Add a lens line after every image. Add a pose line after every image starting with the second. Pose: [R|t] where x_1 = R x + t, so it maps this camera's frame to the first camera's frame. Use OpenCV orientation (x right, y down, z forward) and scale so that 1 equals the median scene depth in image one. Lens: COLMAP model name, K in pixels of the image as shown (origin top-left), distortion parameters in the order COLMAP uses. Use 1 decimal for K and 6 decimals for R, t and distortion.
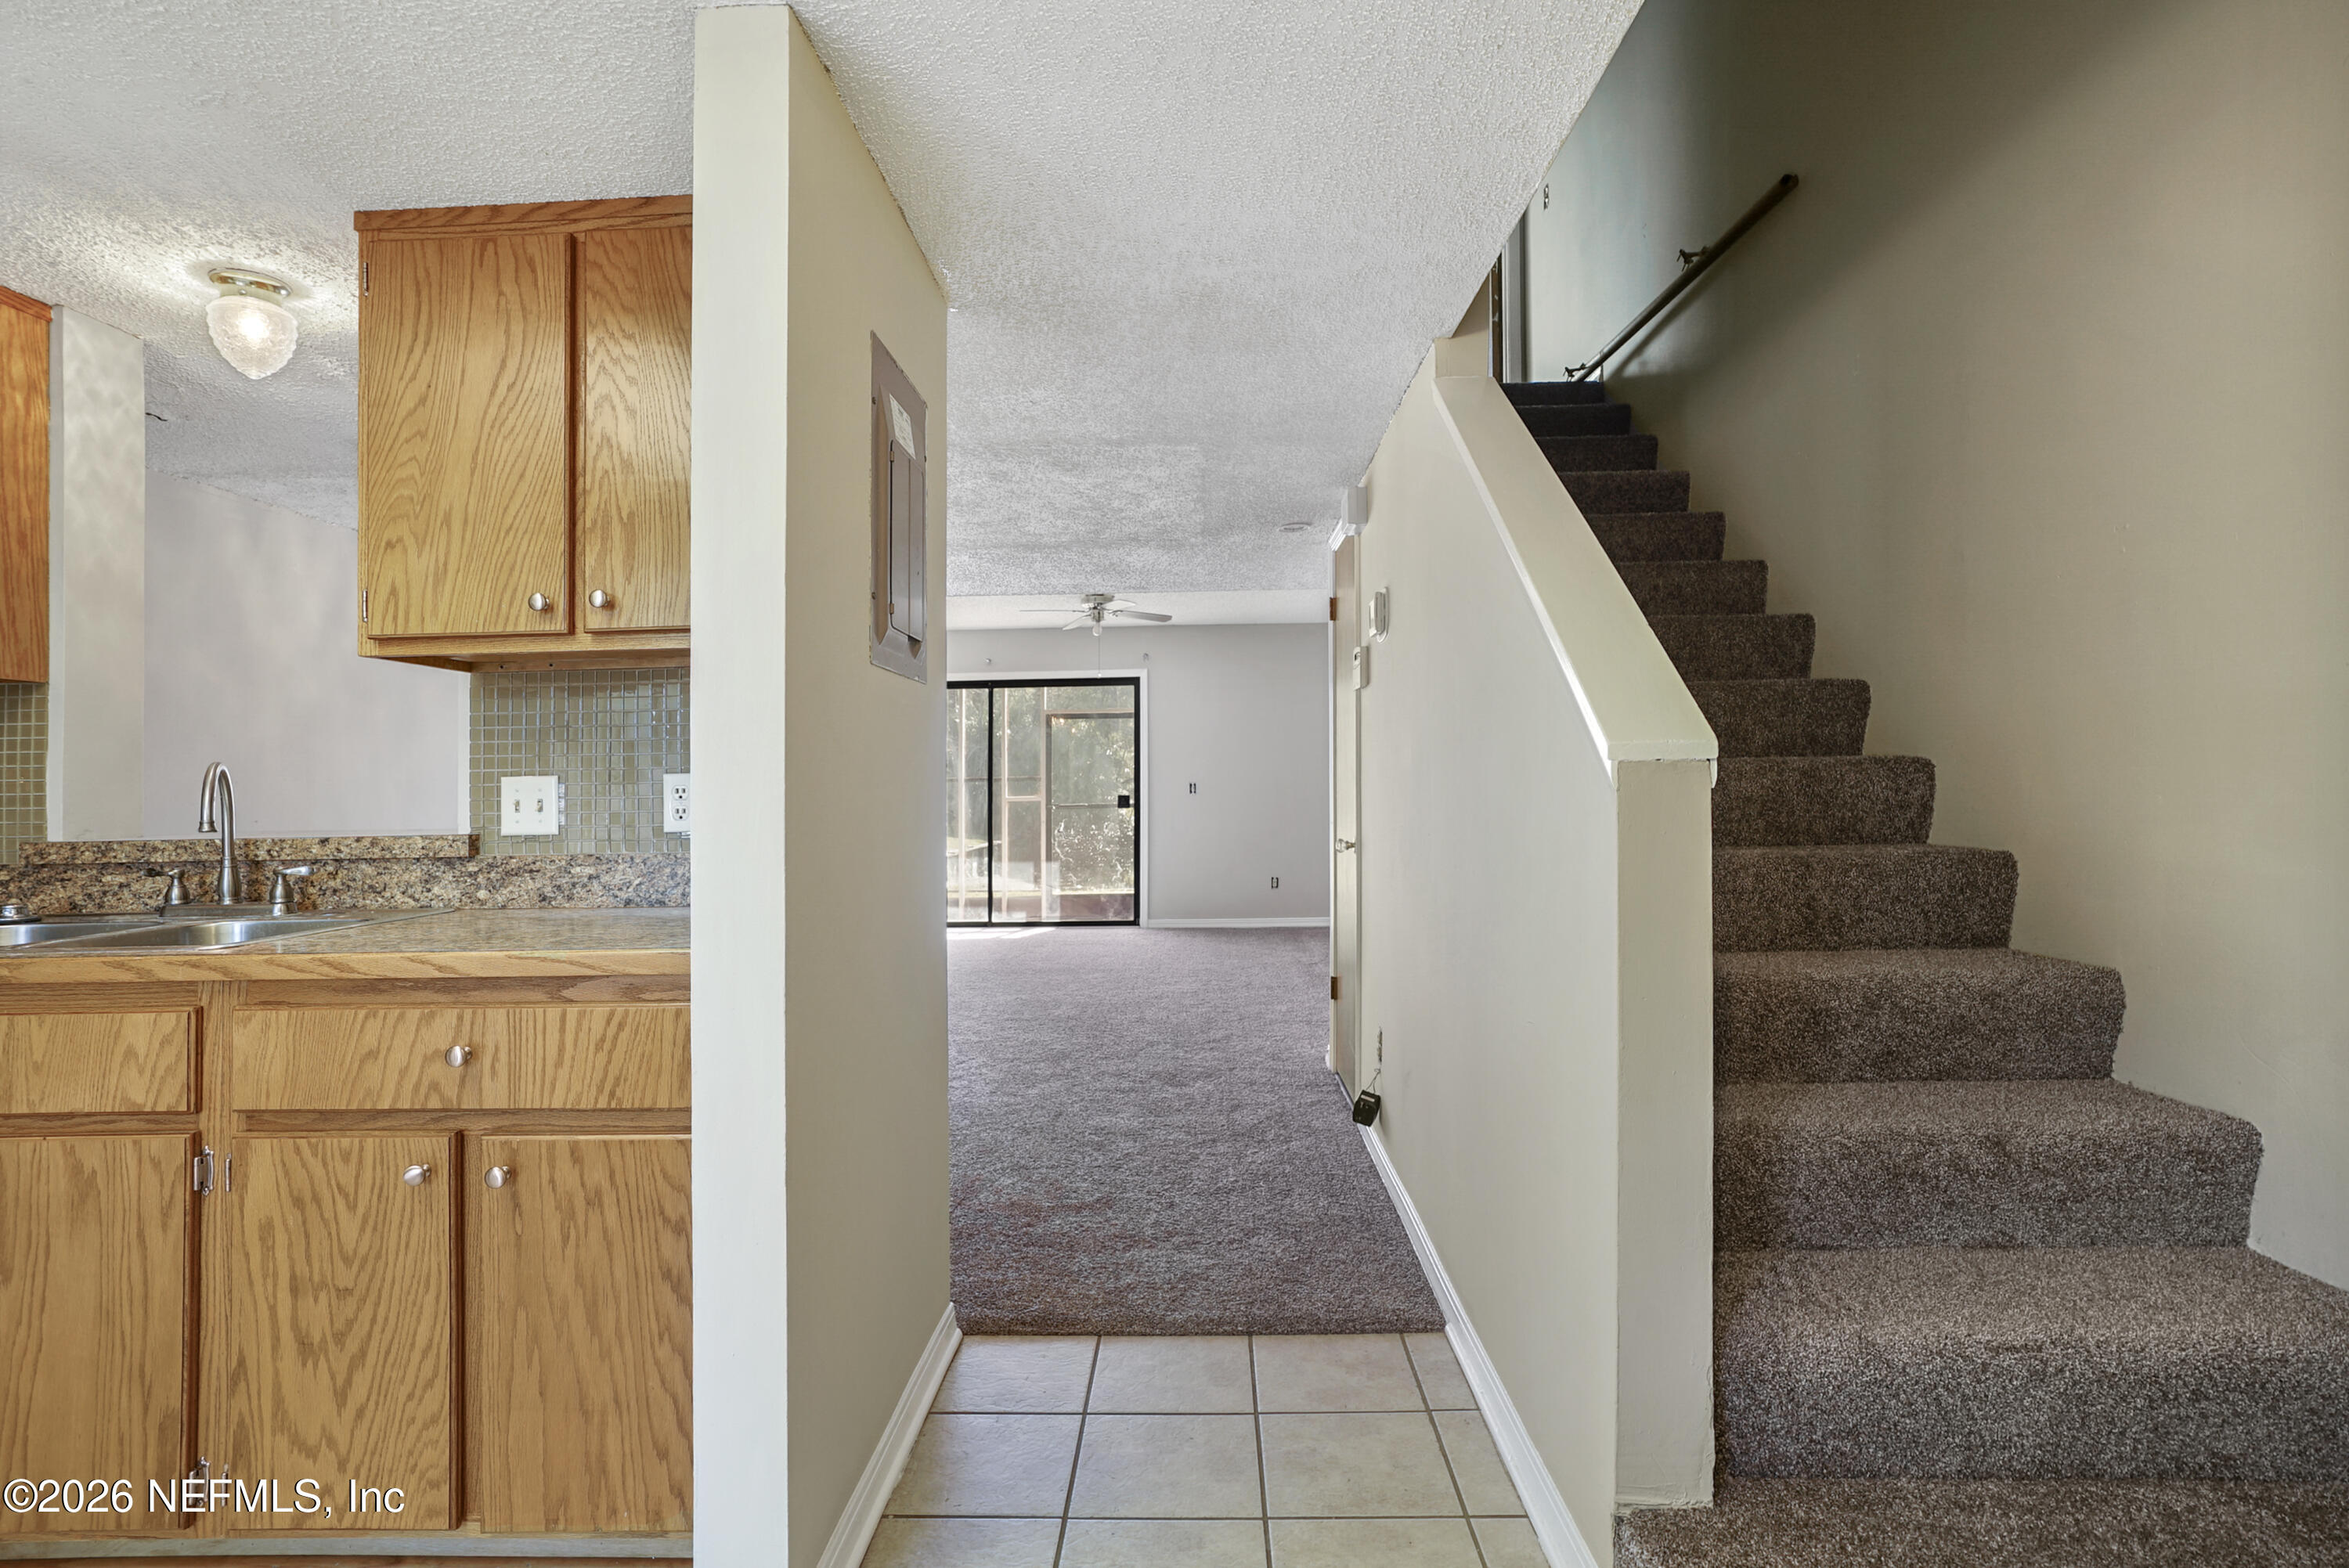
lens RADIAL K [[1177.9, 0, 1257.1], [0, 1177.9, 779.0], [0, 0, 1]] dist [-0.062573, 0.020382]
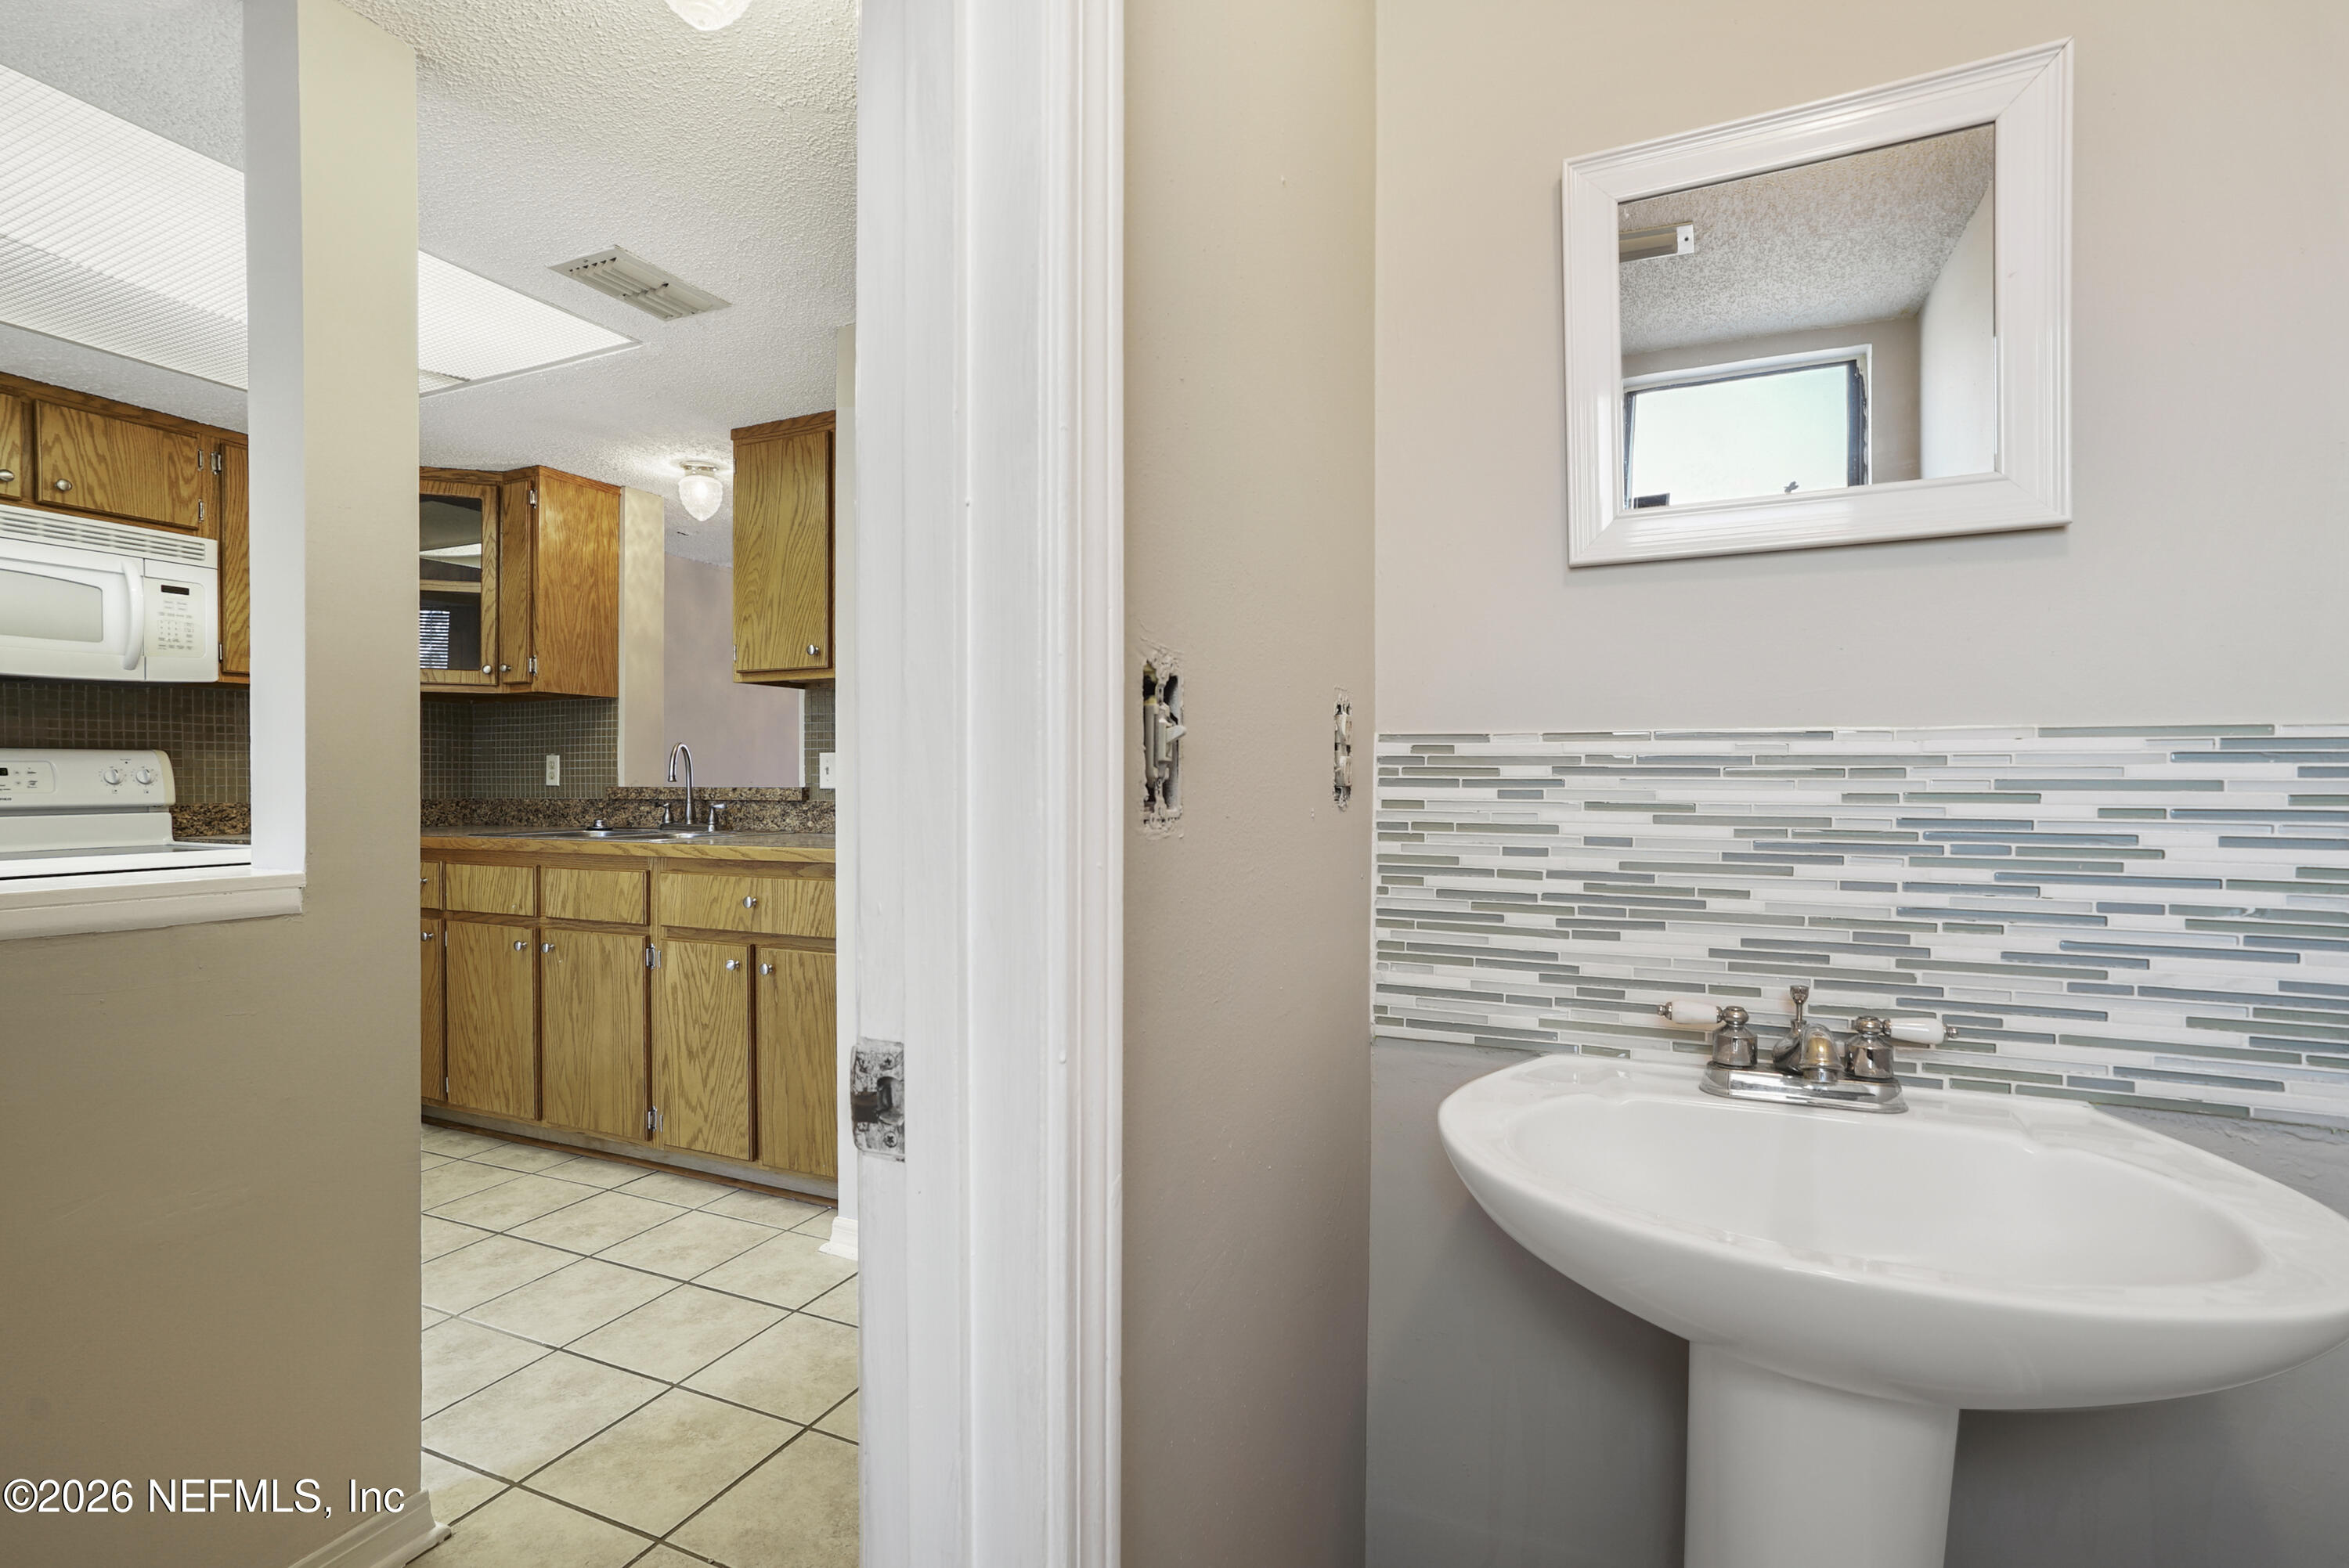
lens RADIAL K [[1151.9, 0, 1194.4], [0, 1151.9, 786.1], [0, 0, 1]] dist [-0.052283, 0.033277]
pose [[0.908859, 0.019494, -0.416648, 0.596329], [-0.011962, 0.999715, 0.020682, 0.006522], [0.416932, -0.013813, 0.908833, -0.309455]]
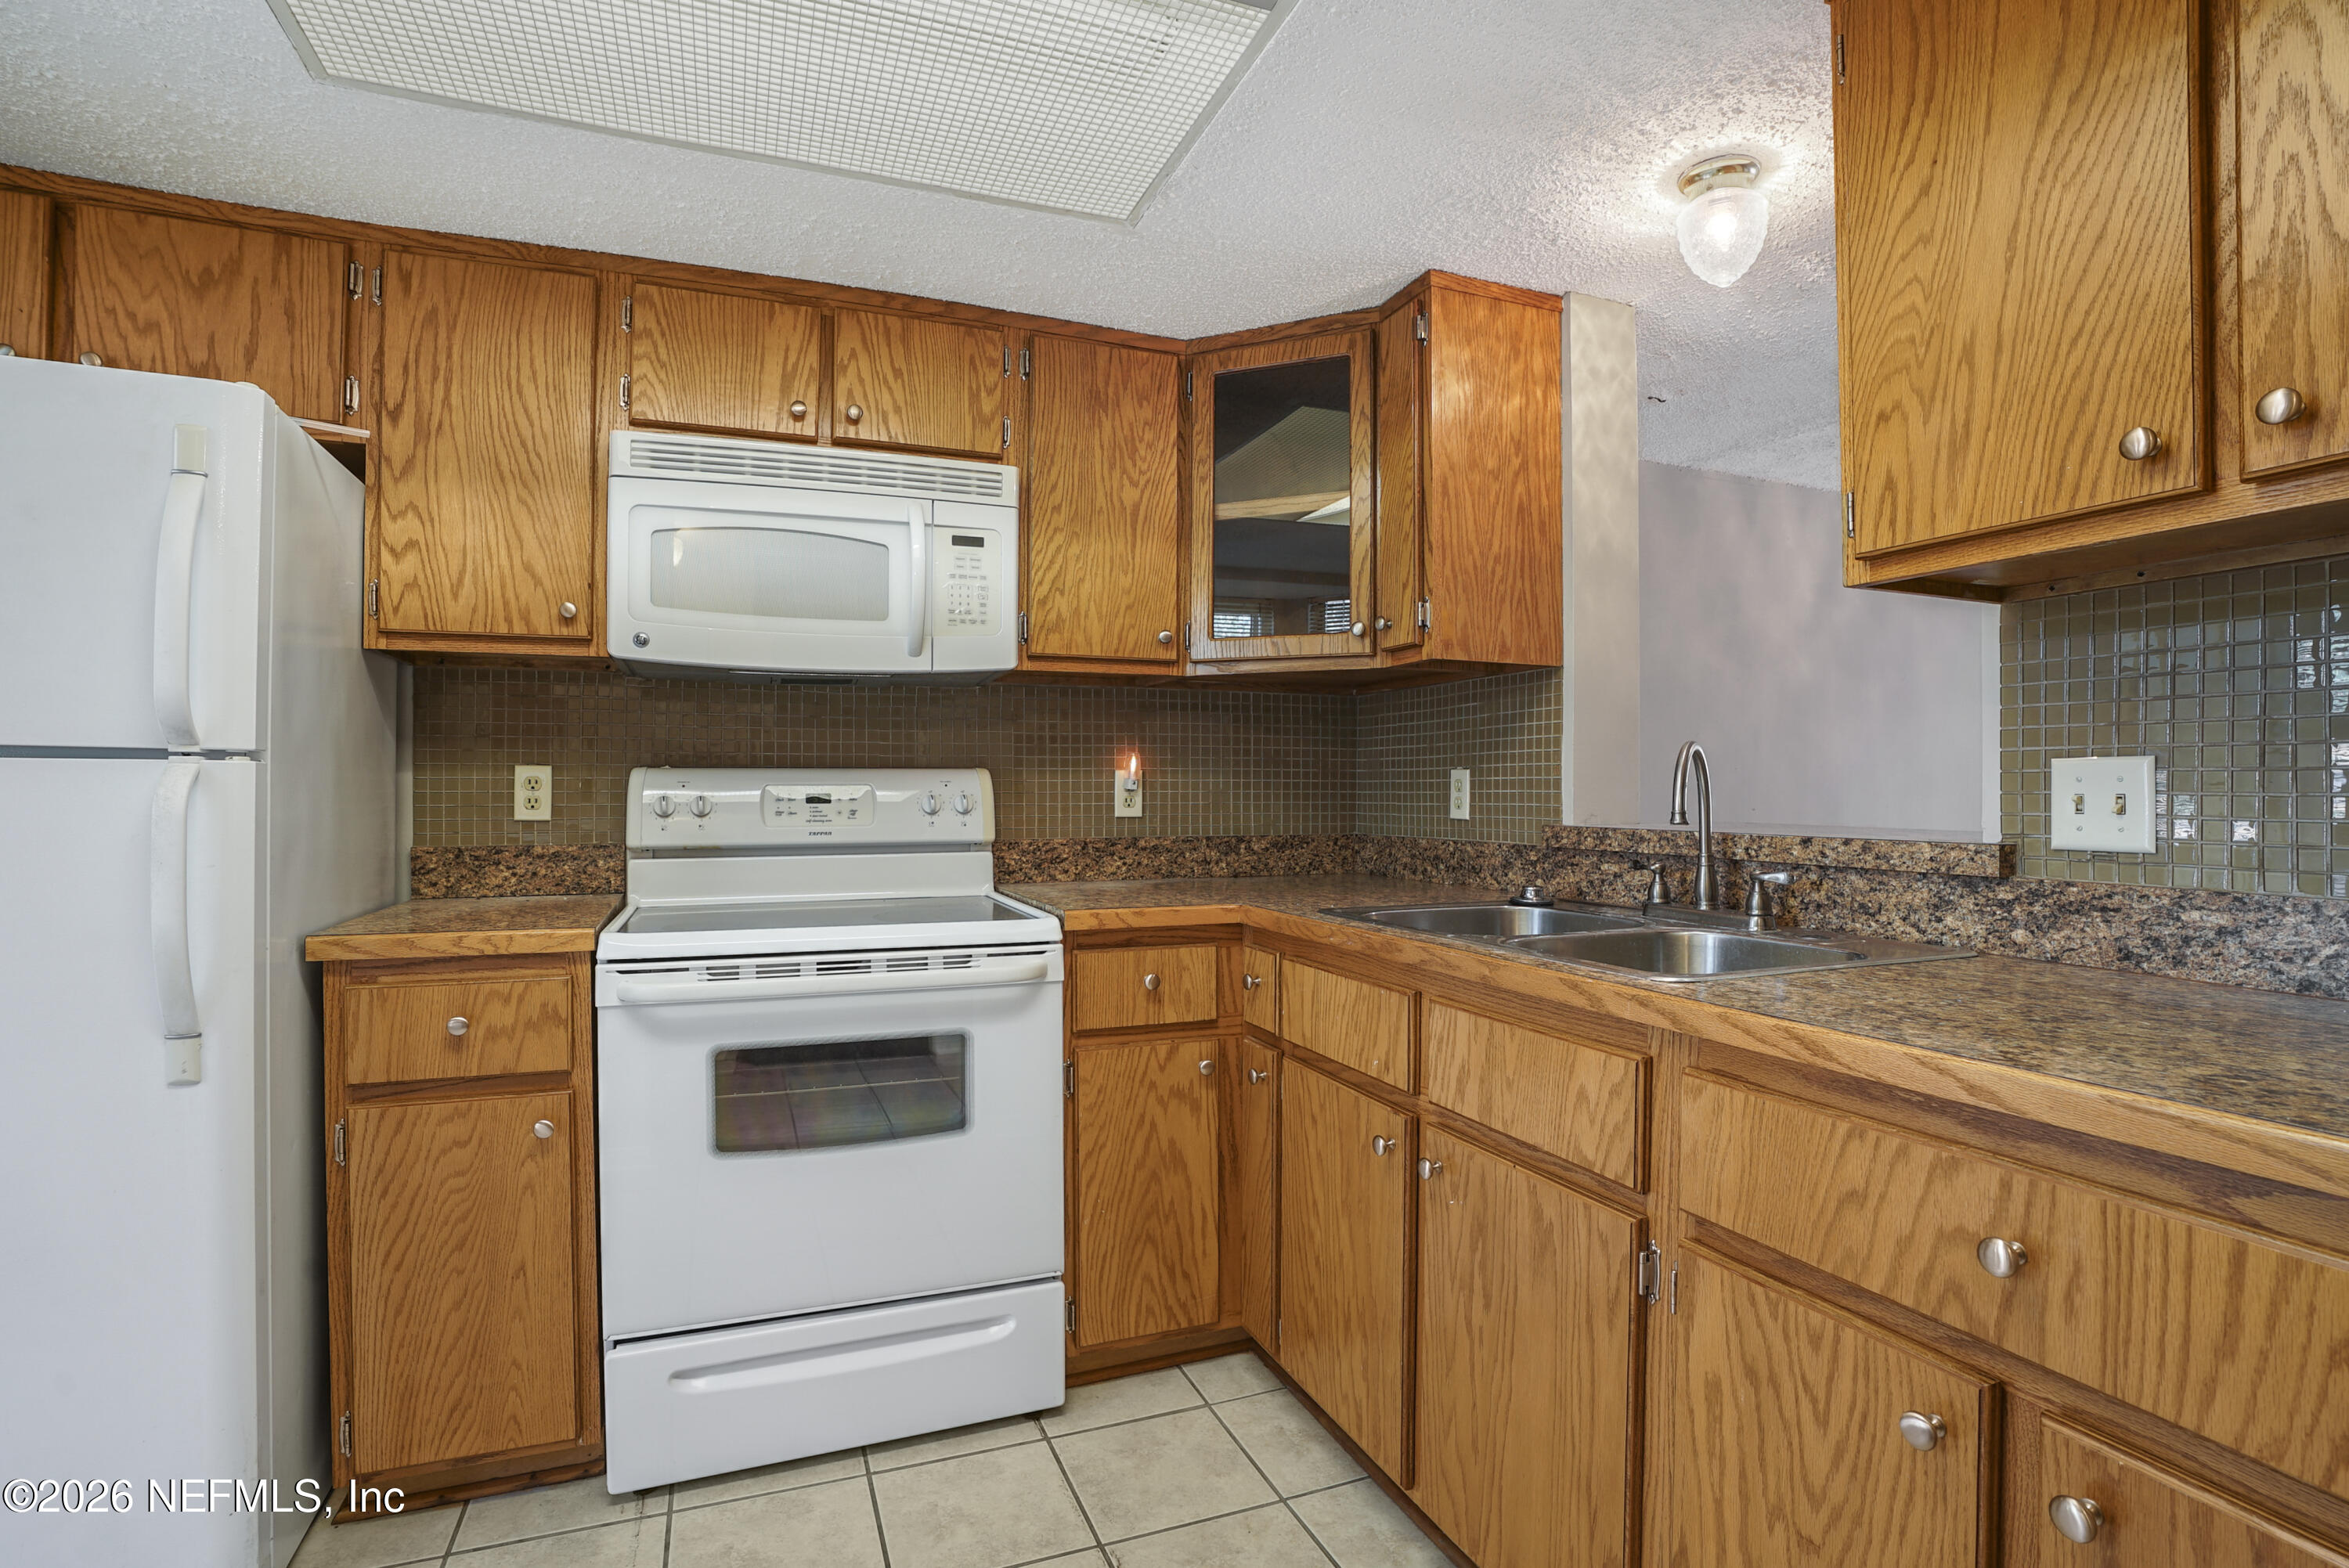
lens RADIAL K [[1142.4, 0, 1169.2], [0, 1142.4, 788.9], [0, 0, 1]] dist [-0.077506, 0.034037]
pose [[0.348498, 0.017847, -0.937140, -0.286278], [-0.000691, 0.999823, 0.018783, 0.004792], [0.937309, -0.005898, 0.348449, 0.364878]]
